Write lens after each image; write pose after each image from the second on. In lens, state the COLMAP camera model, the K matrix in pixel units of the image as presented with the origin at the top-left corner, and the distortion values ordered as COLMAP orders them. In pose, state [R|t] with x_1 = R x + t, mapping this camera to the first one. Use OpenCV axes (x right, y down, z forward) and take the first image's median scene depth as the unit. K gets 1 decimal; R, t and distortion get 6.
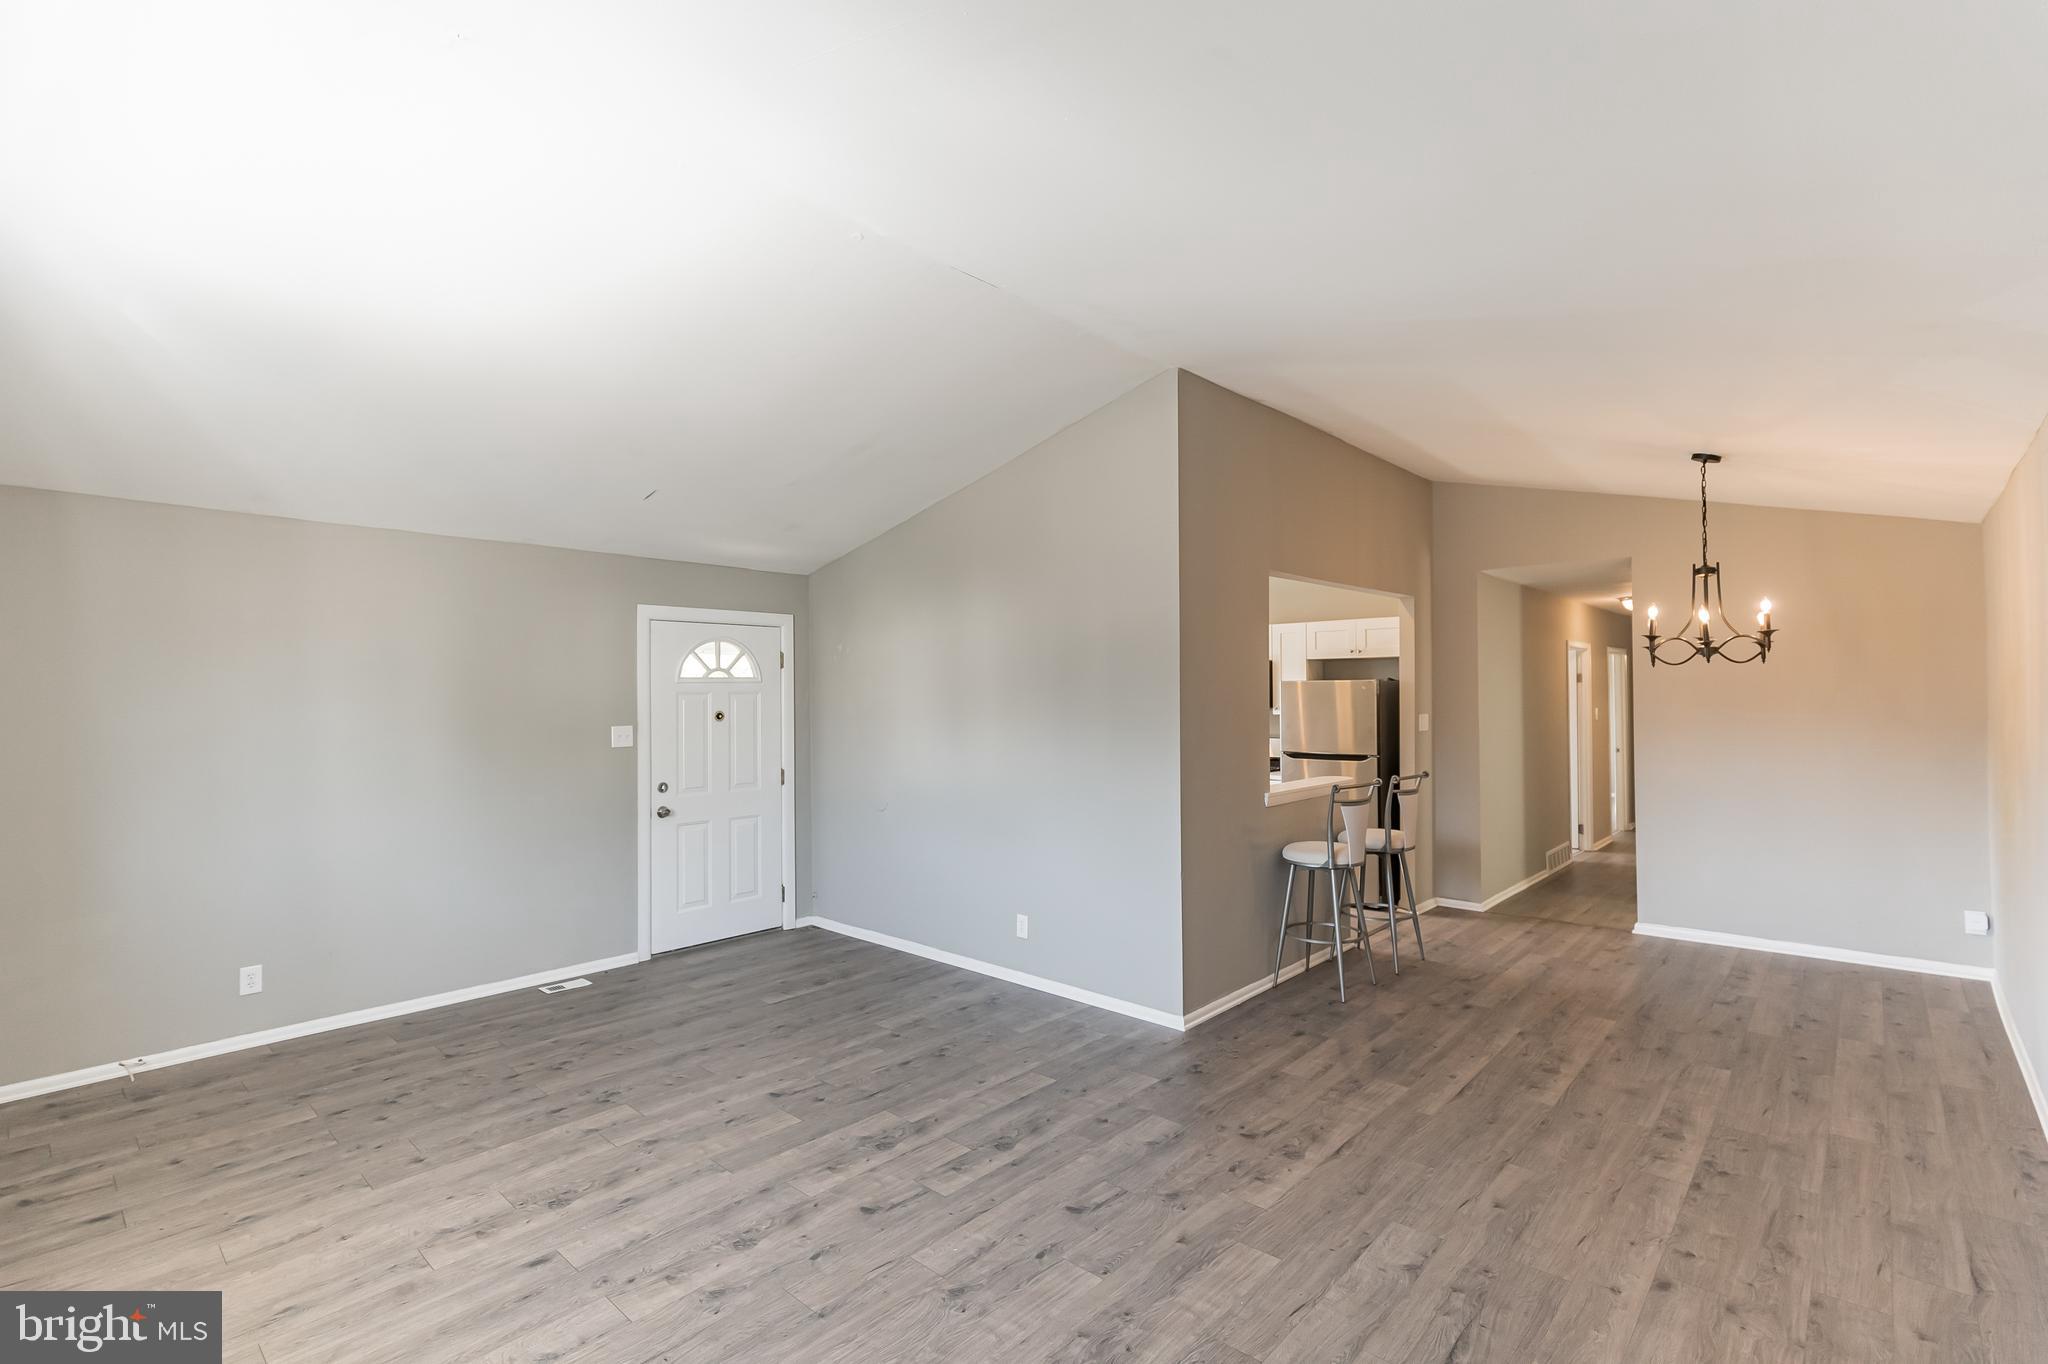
lens RADIAL K [[948.0, 0, 1018.4], [0, 948.0, 678.9], [0, 0, 1]] dist [0.001333, 0.000077]
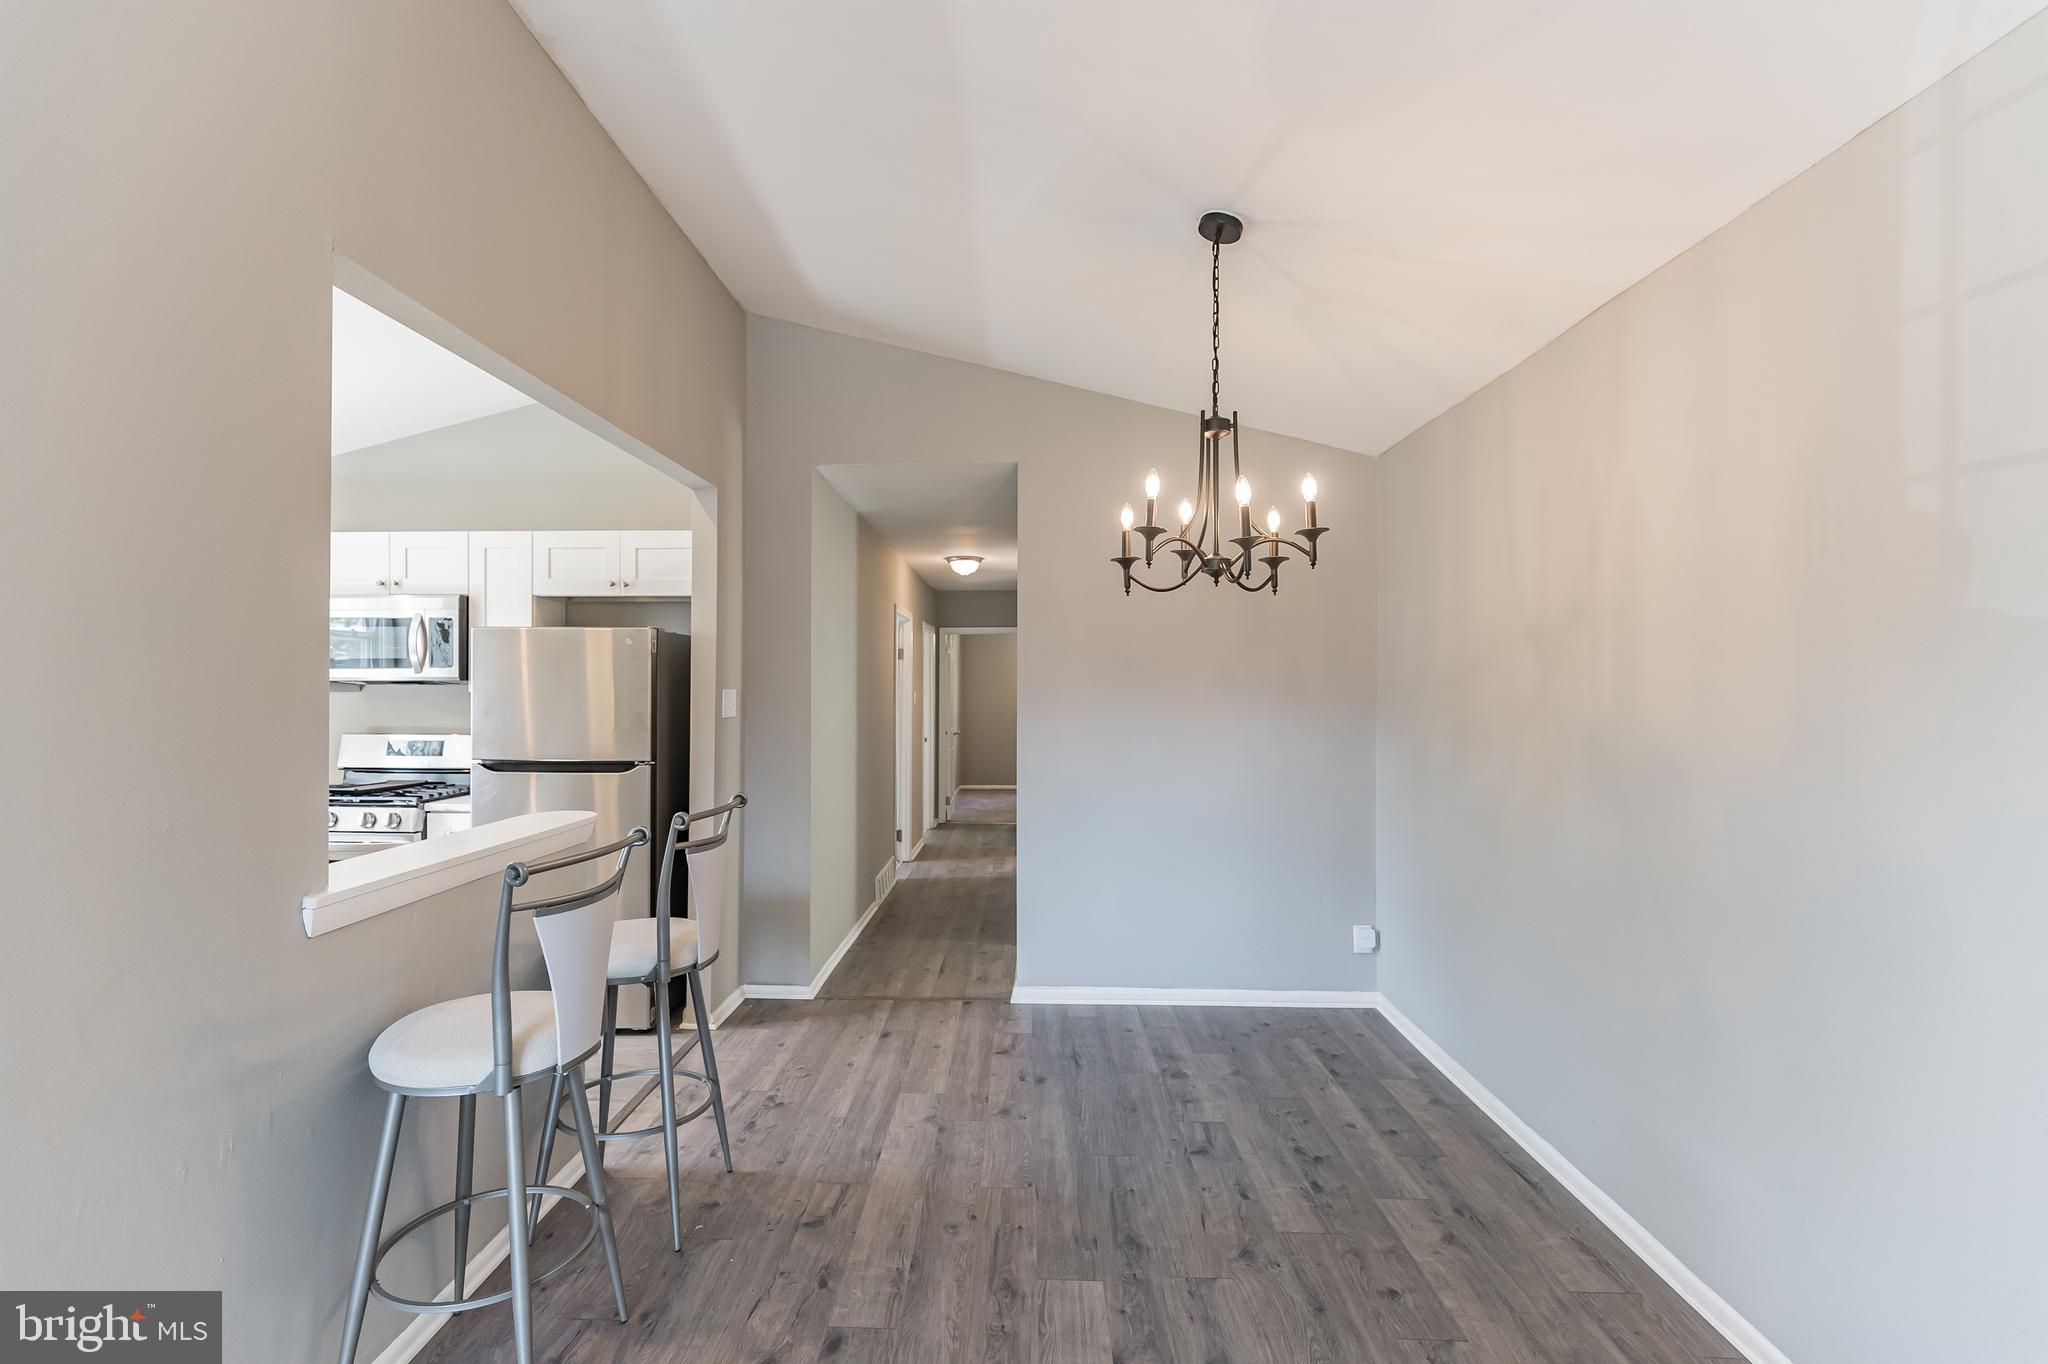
lens RADIAL K [[940.2, 0, 984.9], [0, 940.2, 686.8], [0, 0, 1]] dist [0.001859, 0.000049]
pose [[0.772396, 0.009701, 0.635067, 0.208827], [-0.018025, 0.999815, 0.006651, 0.034295], [-0.634885, -0.016584, 0.772428, 0.524220]]
